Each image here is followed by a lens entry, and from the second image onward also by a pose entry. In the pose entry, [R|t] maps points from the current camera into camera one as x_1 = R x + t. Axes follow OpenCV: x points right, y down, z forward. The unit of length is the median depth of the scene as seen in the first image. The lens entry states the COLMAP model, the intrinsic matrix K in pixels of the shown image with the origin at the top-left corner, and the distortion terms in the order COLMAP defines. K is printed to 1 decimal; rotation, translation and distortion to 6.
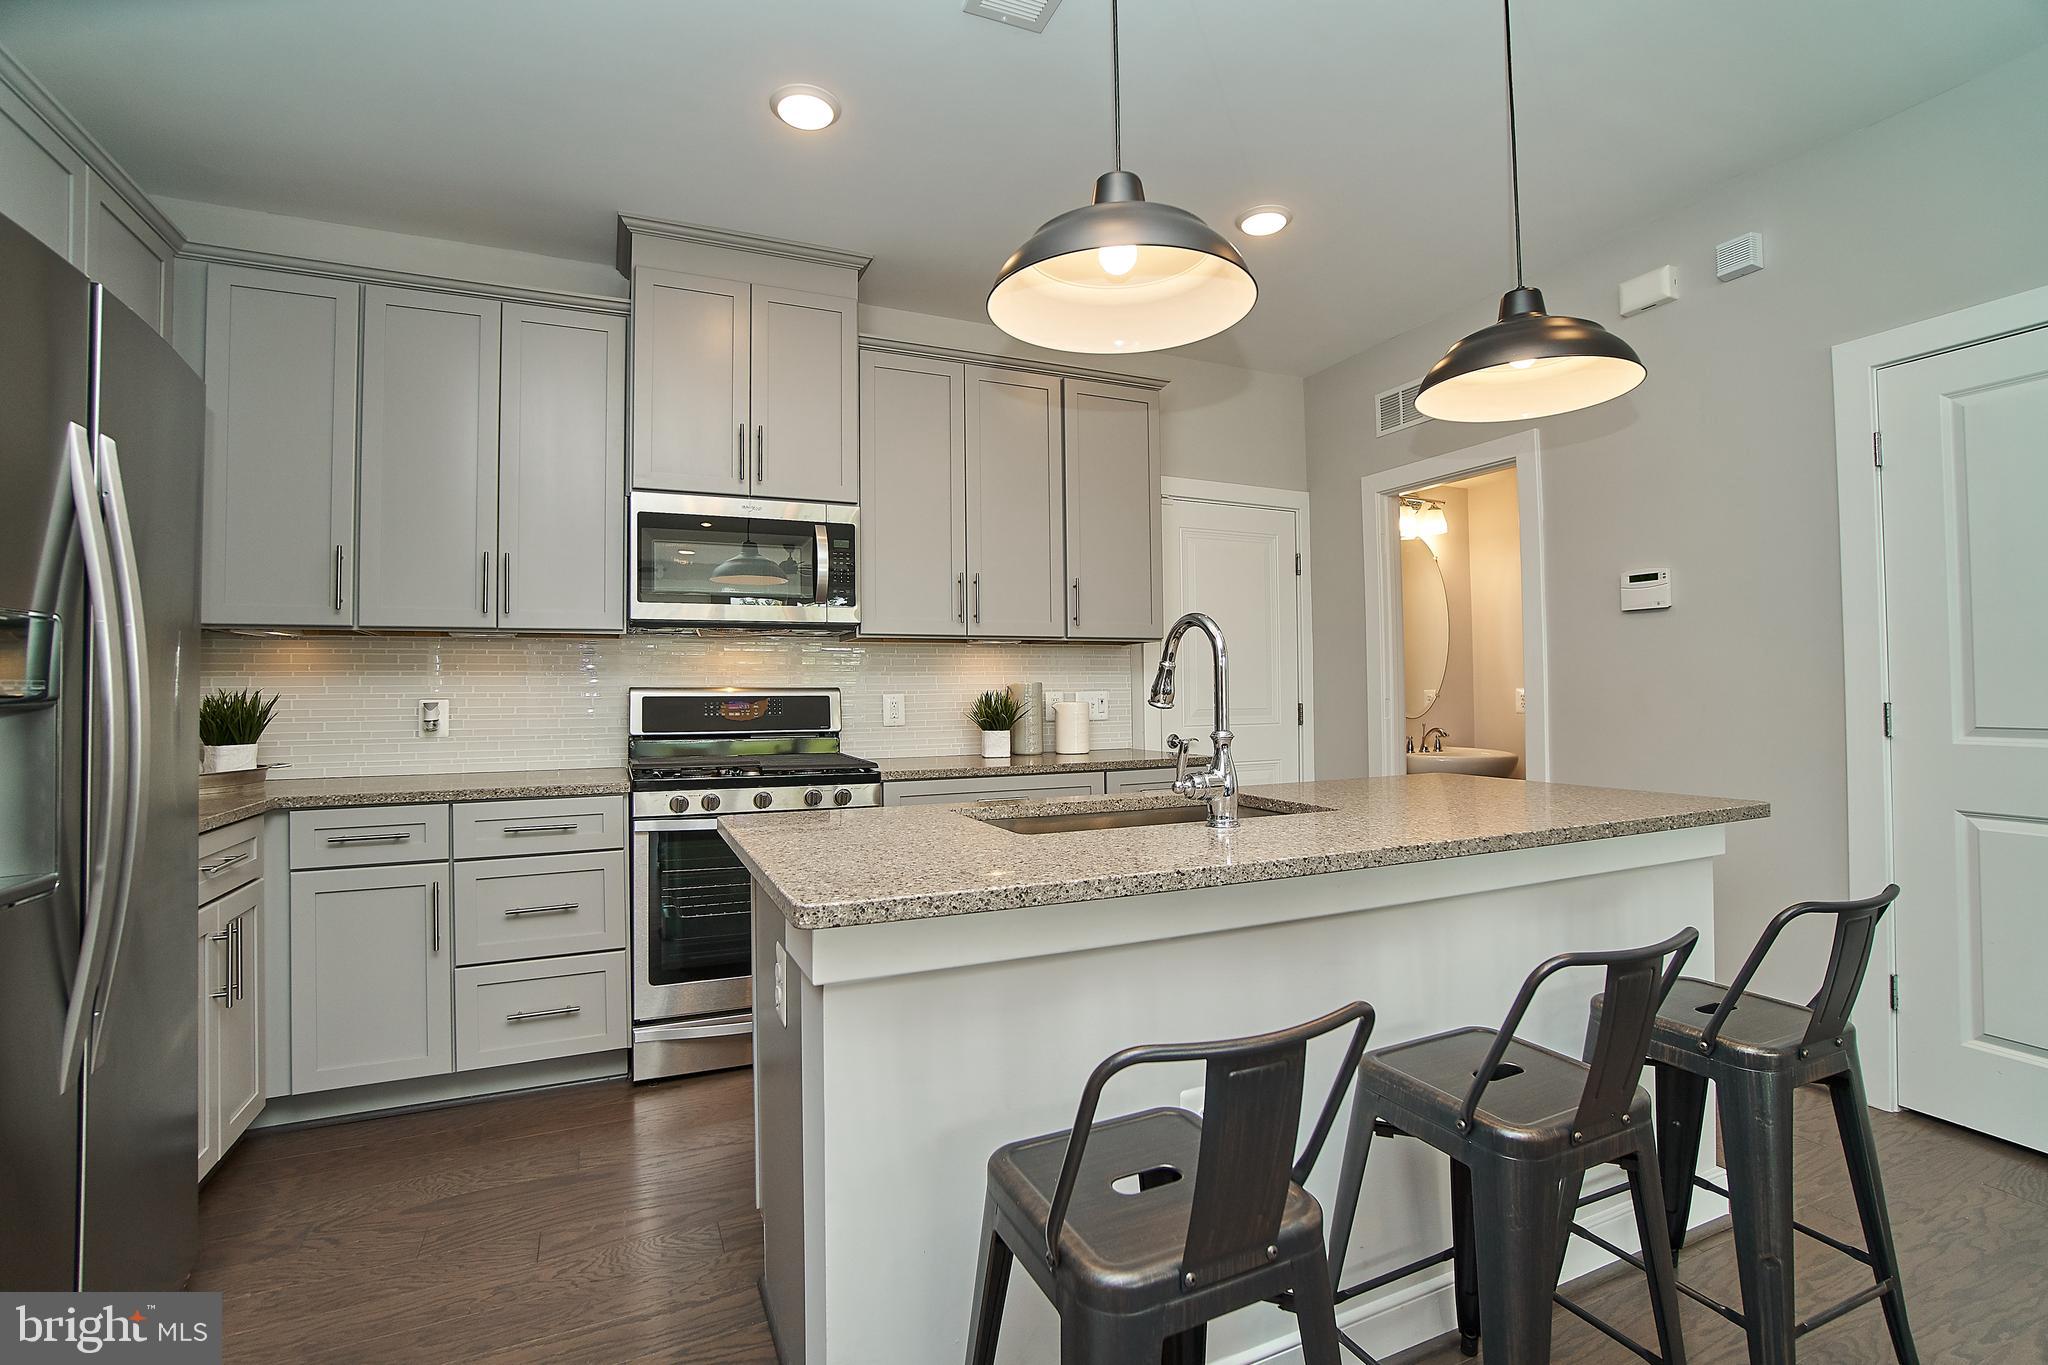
lens RADIAL K [[913.6, 0, 1018.7], [0, 913.6, 669.7], [0, 0, 1]] dist [-0.067700, 0.024493]
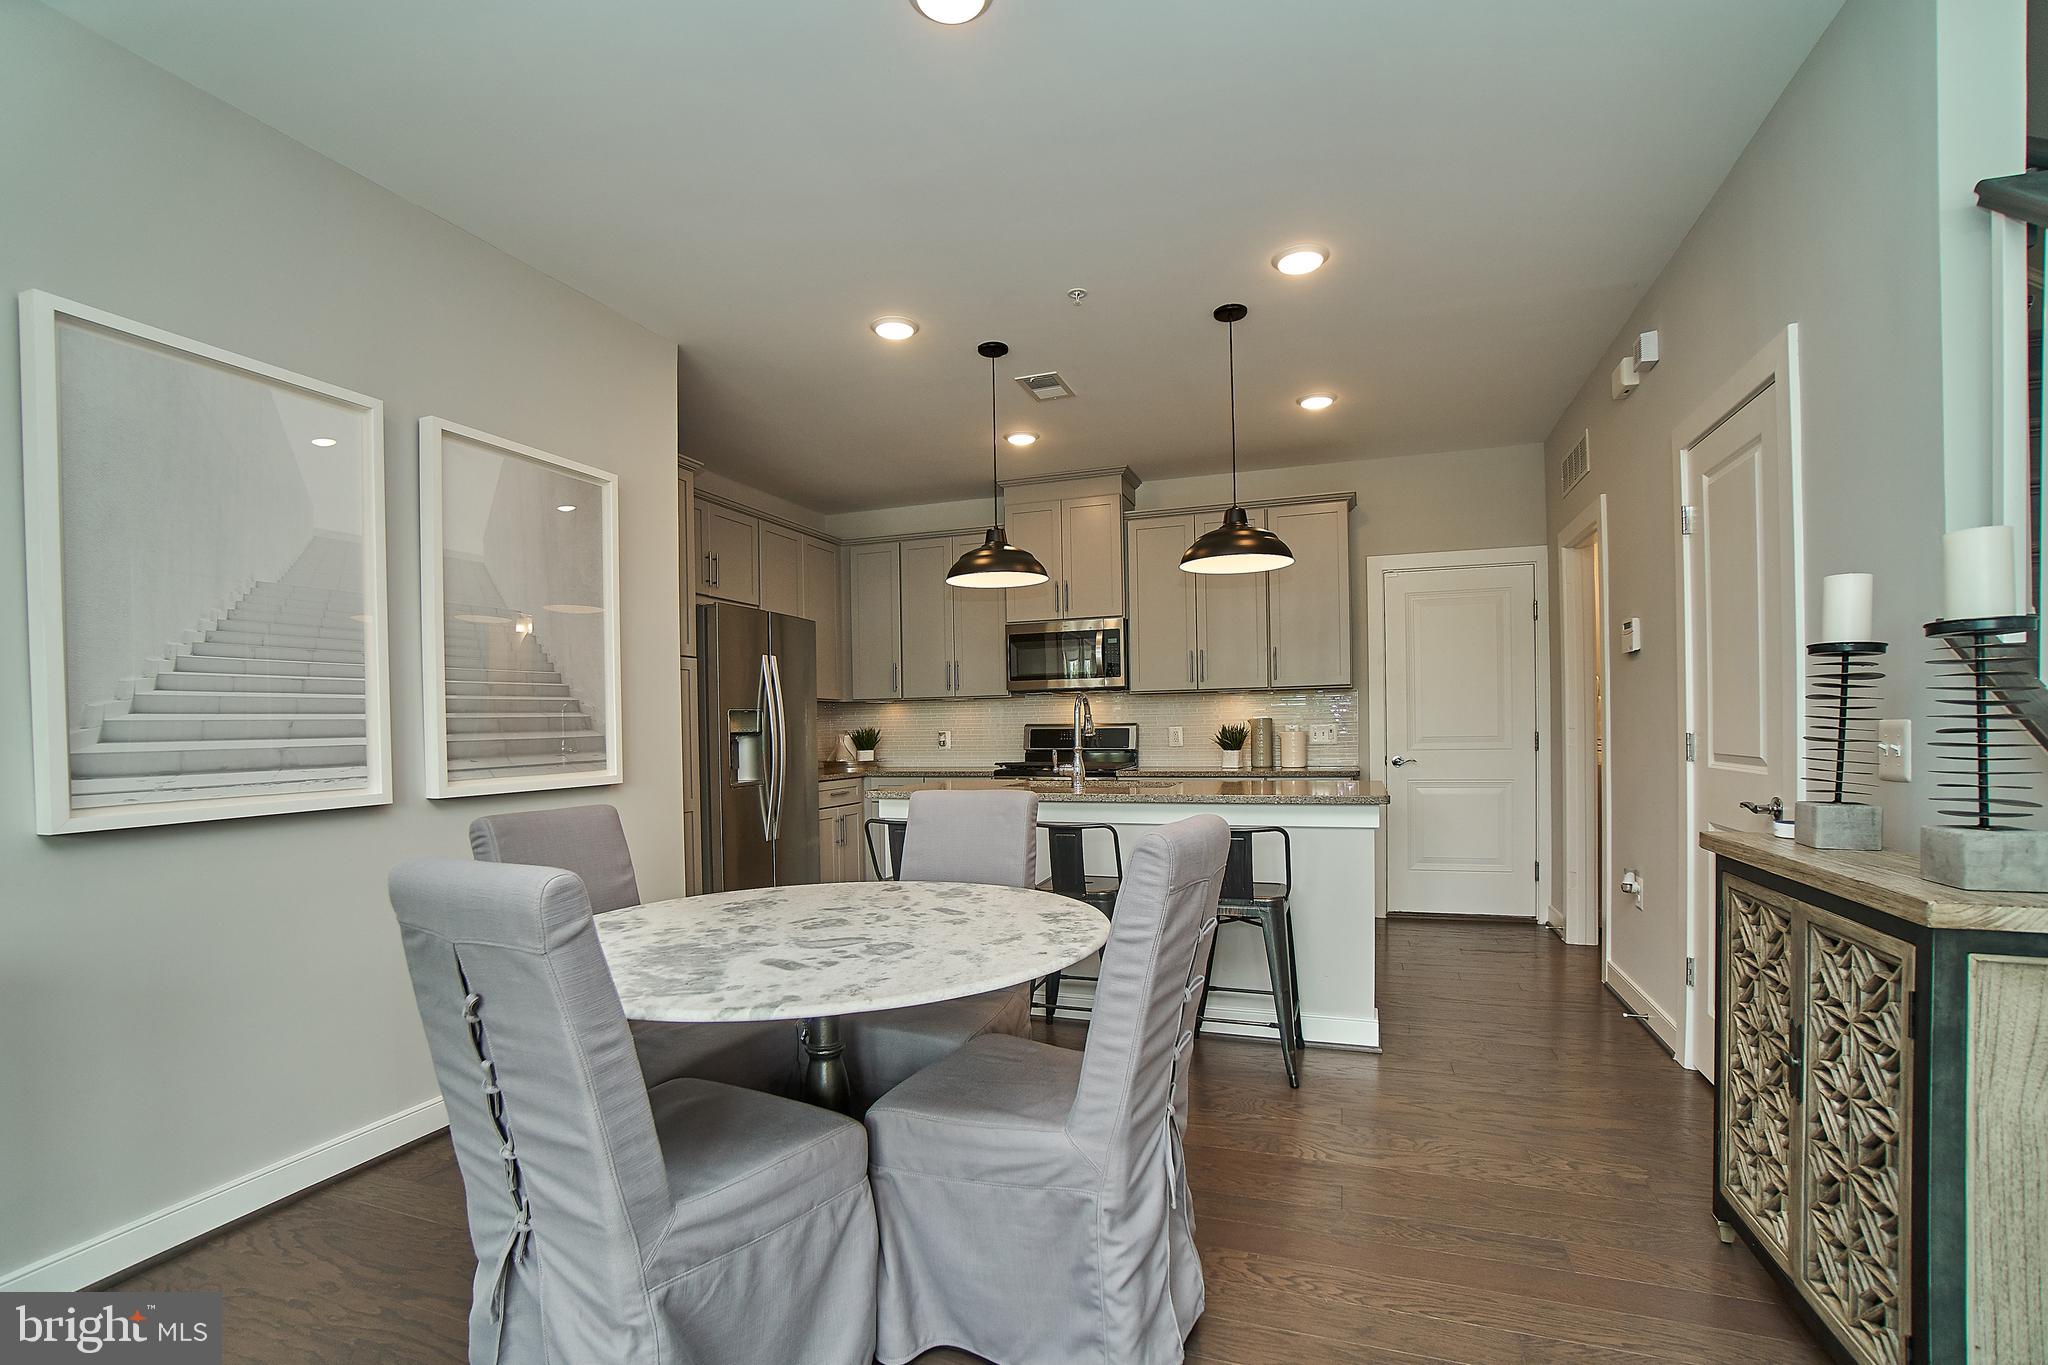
lens RADIAL K [[928.1, 0, 1017.9], [0, 928.1, 740.0], [0, 0, 1]] dist [-0.069938, 0.025893]
pose [[0.714226, 0.006436, -0.699886, 0.971668], [0.025233, 0.999071, 0.034937, -0.015690], [0.699460, -0.042613, 0.713400, -0.418269]]
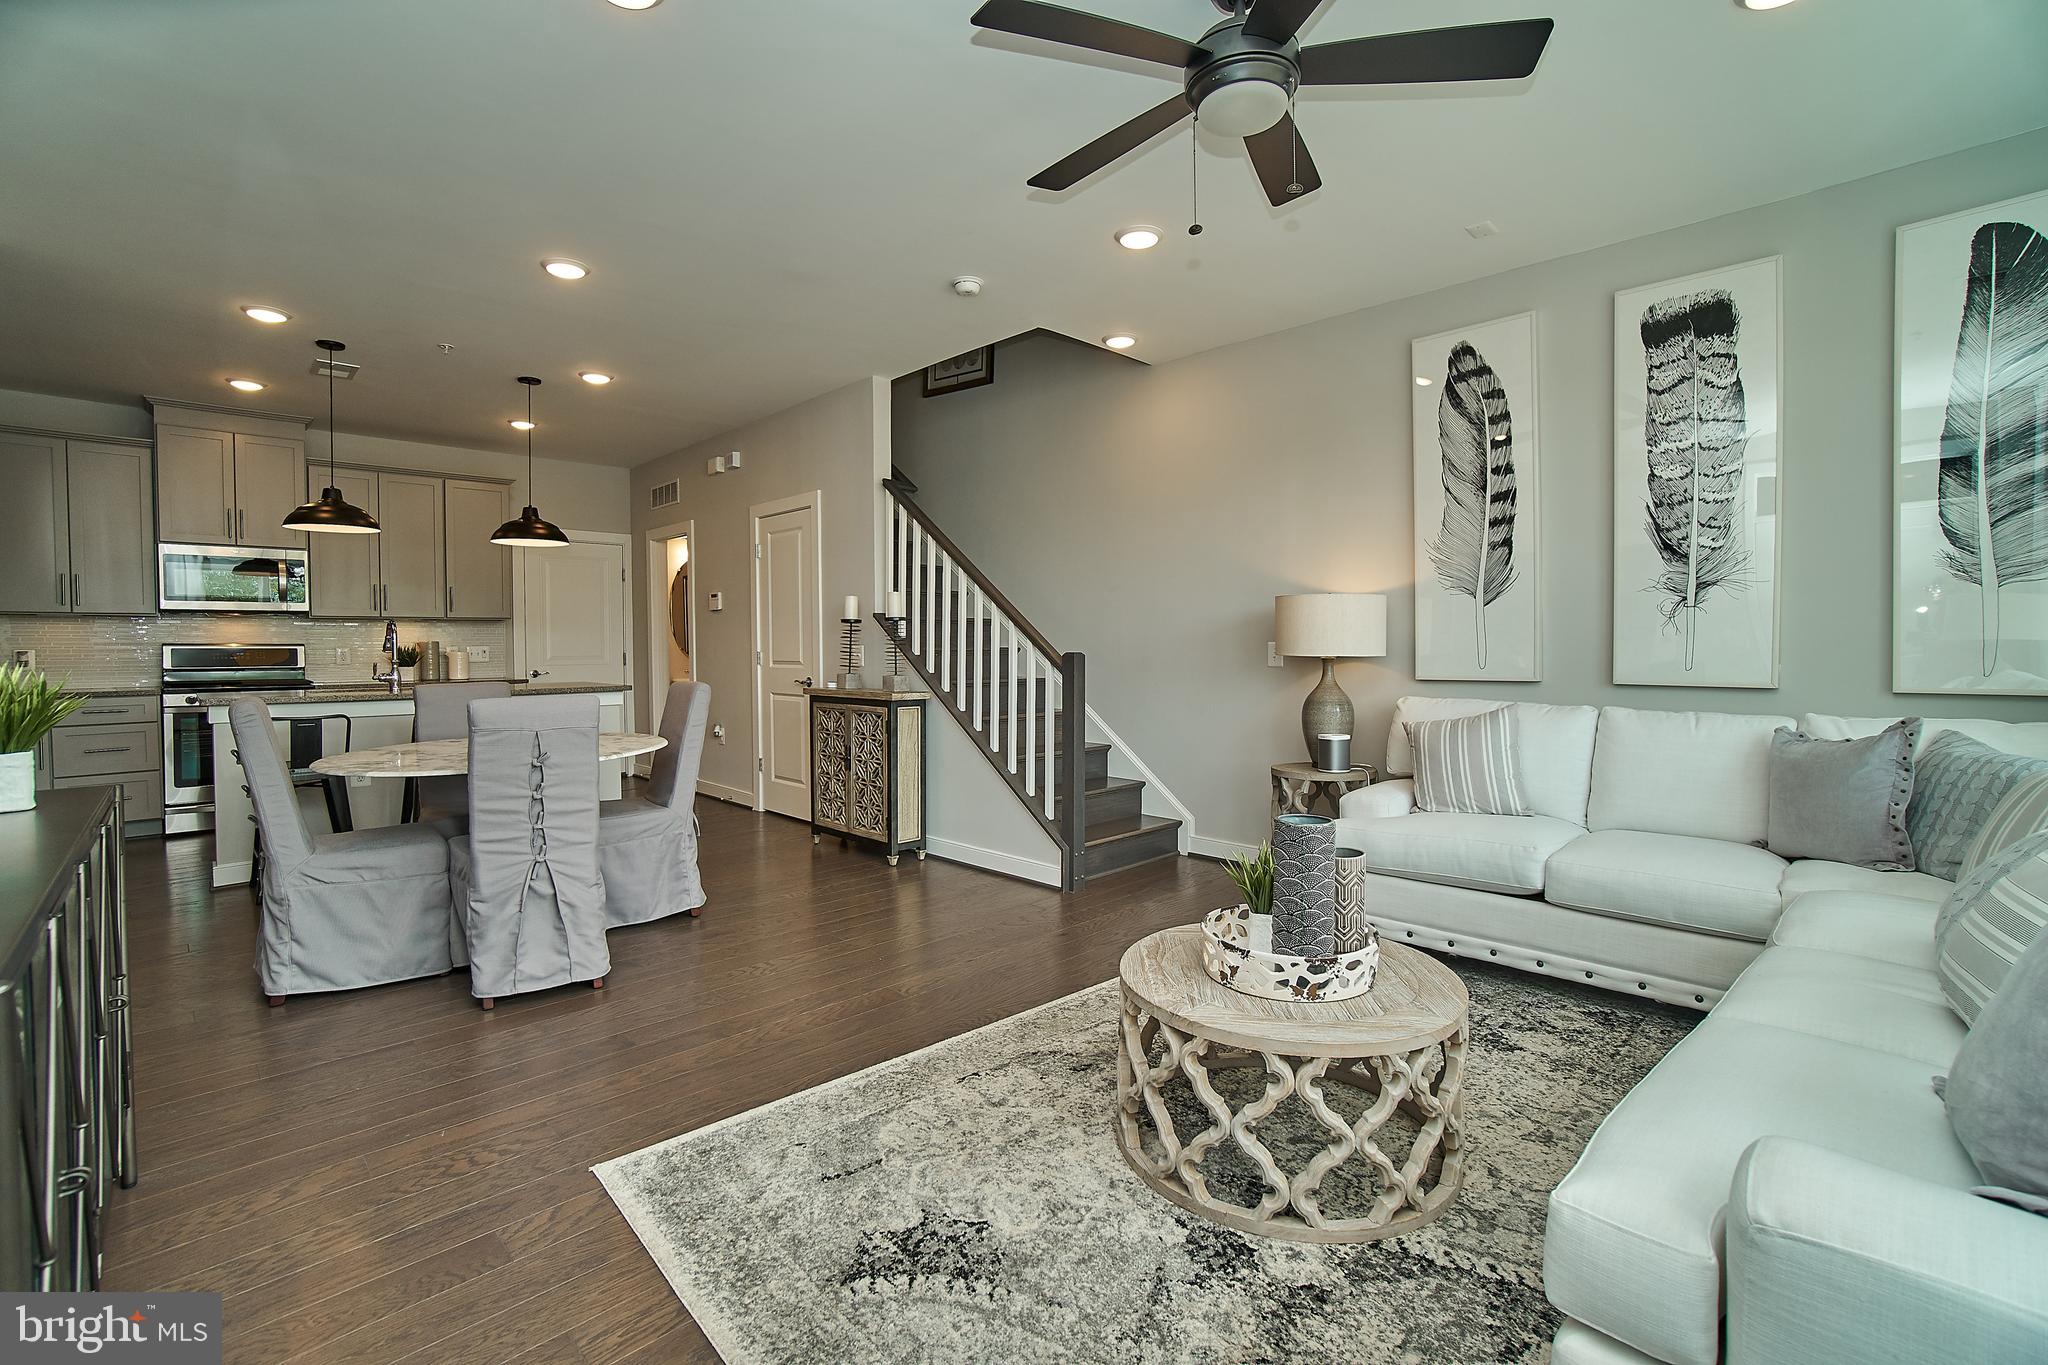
lens RADIAL K [[896.8, 0, 1016.7], [0, 896.8, 670.7], [0, 0, 1]] dist [-0.062791, 0.023418]
pose [[0.939749, -0.004565, 0.341834, 0.658333], [-0.011694, 0.998896, 0.045488, -0.027840], [-0.341665, -0.046745, 0.938659, -1.359154]]
